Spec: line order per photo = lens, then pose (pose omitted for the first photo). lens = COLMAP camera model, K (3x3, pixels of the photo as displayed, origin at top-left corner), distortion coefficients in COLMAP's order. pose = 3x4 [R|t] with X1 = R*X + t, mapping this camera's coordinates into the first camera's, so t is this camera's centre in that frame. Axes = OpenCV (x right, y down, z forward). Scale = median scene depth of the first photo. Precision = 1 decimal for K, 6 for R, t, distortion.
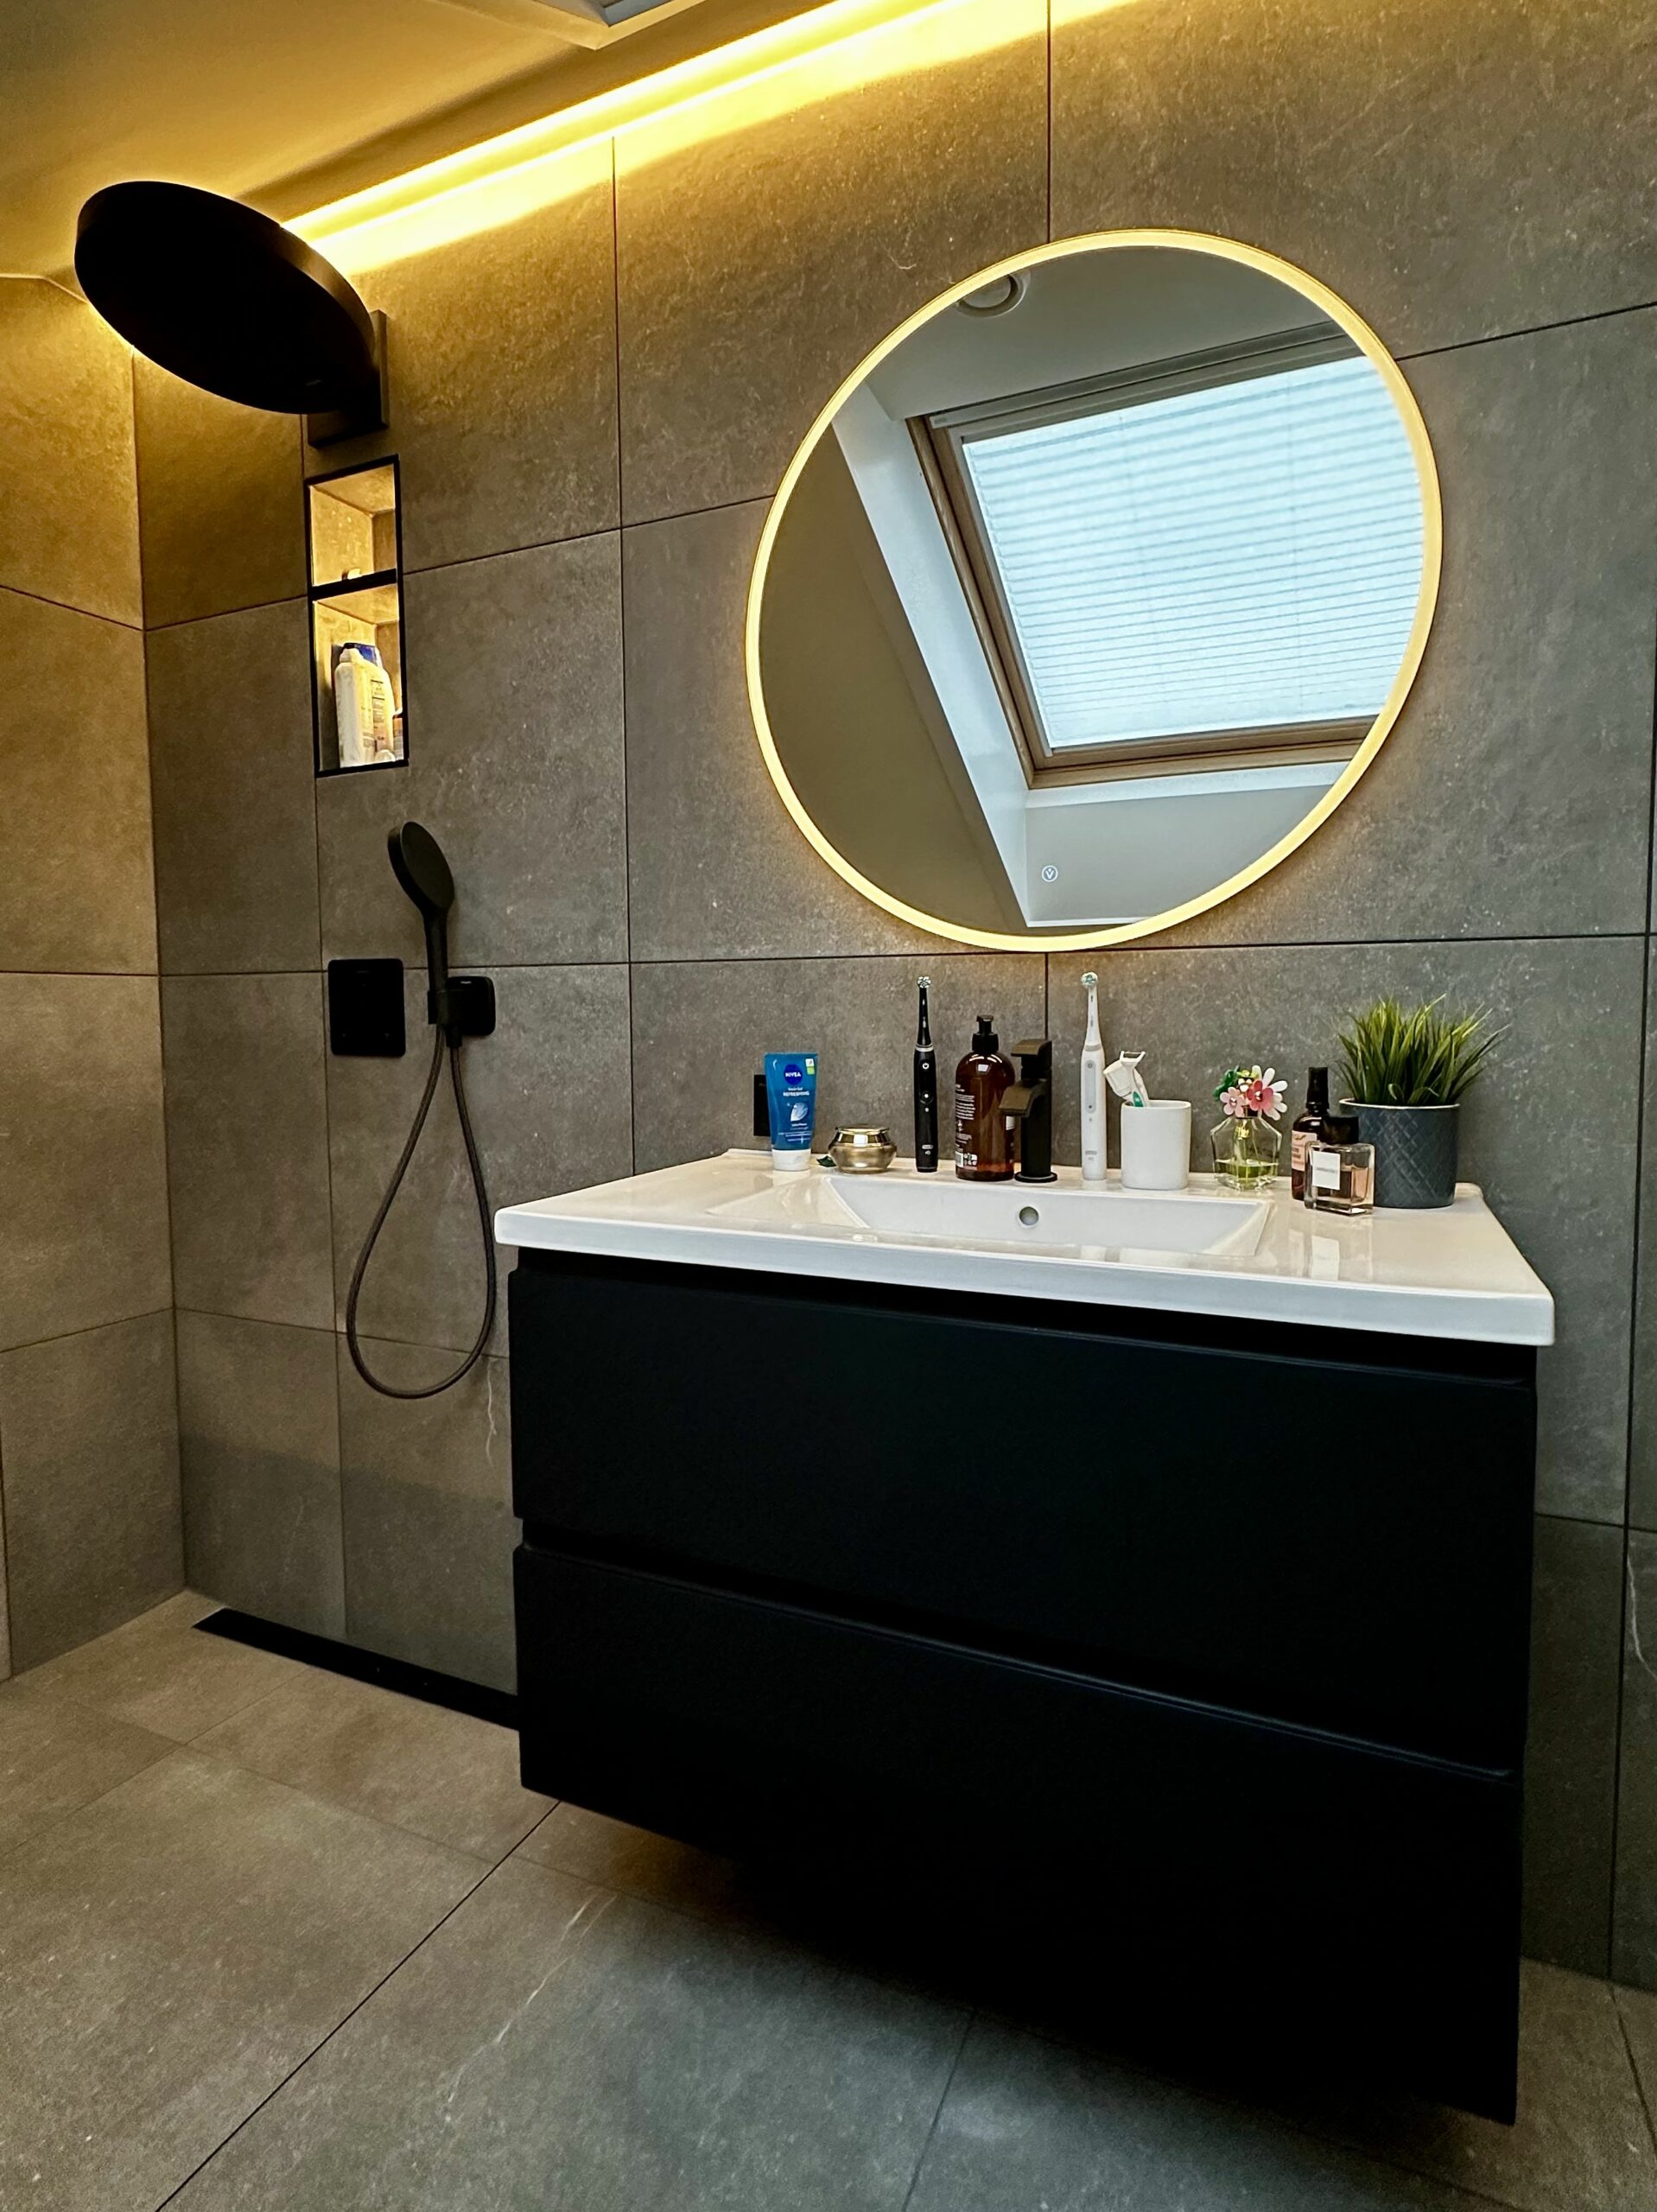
lens RADIAL K [[1103.0, 0, 853.3], [0, 1103.0, 1075.6], [0, 0, 1]] dist [-0.000717, -0.001469]
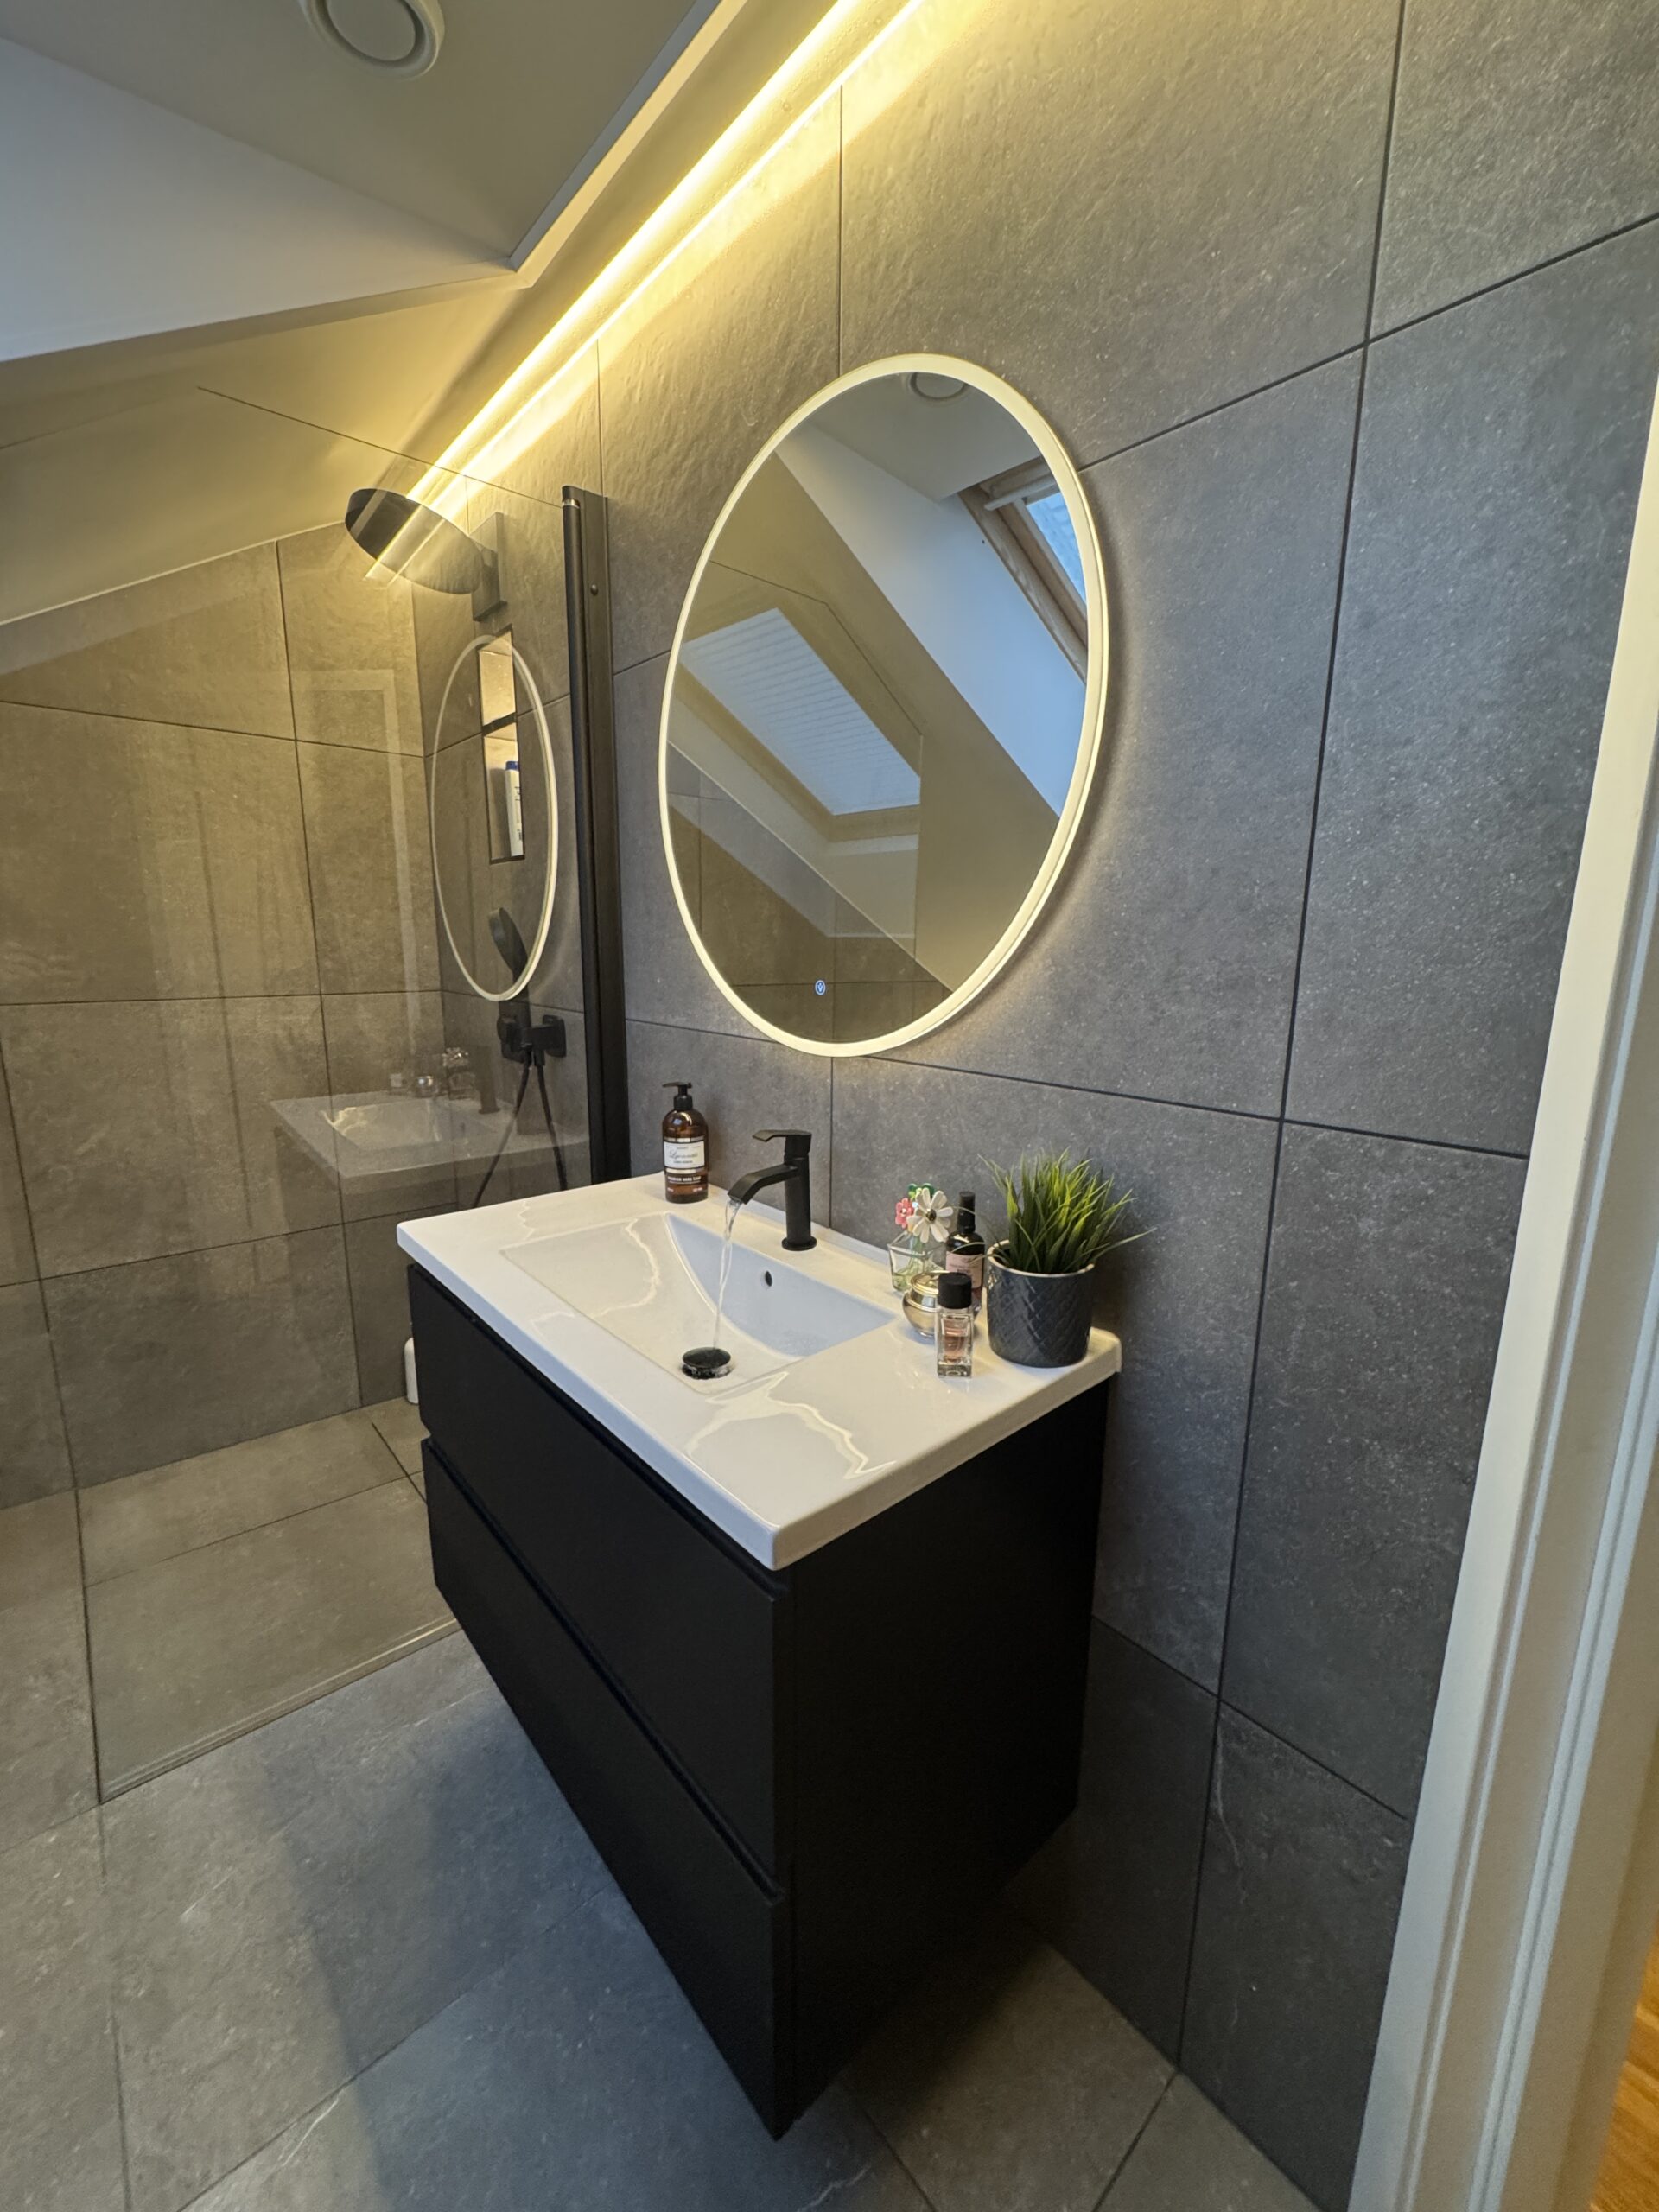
lens RADIAL K [[879.2, 0, 829.5], [0, 879.2, 1106.0], [0, 0, 1]] dist [-0.004250, 0.000026]
pose [[0.907300, 0.094912, -0.409633, 0.577255], [-0.040899, 0.989493, 0.138678, -0.190728], [0.418491, -0.109069, 0.901648, 0.171623]]
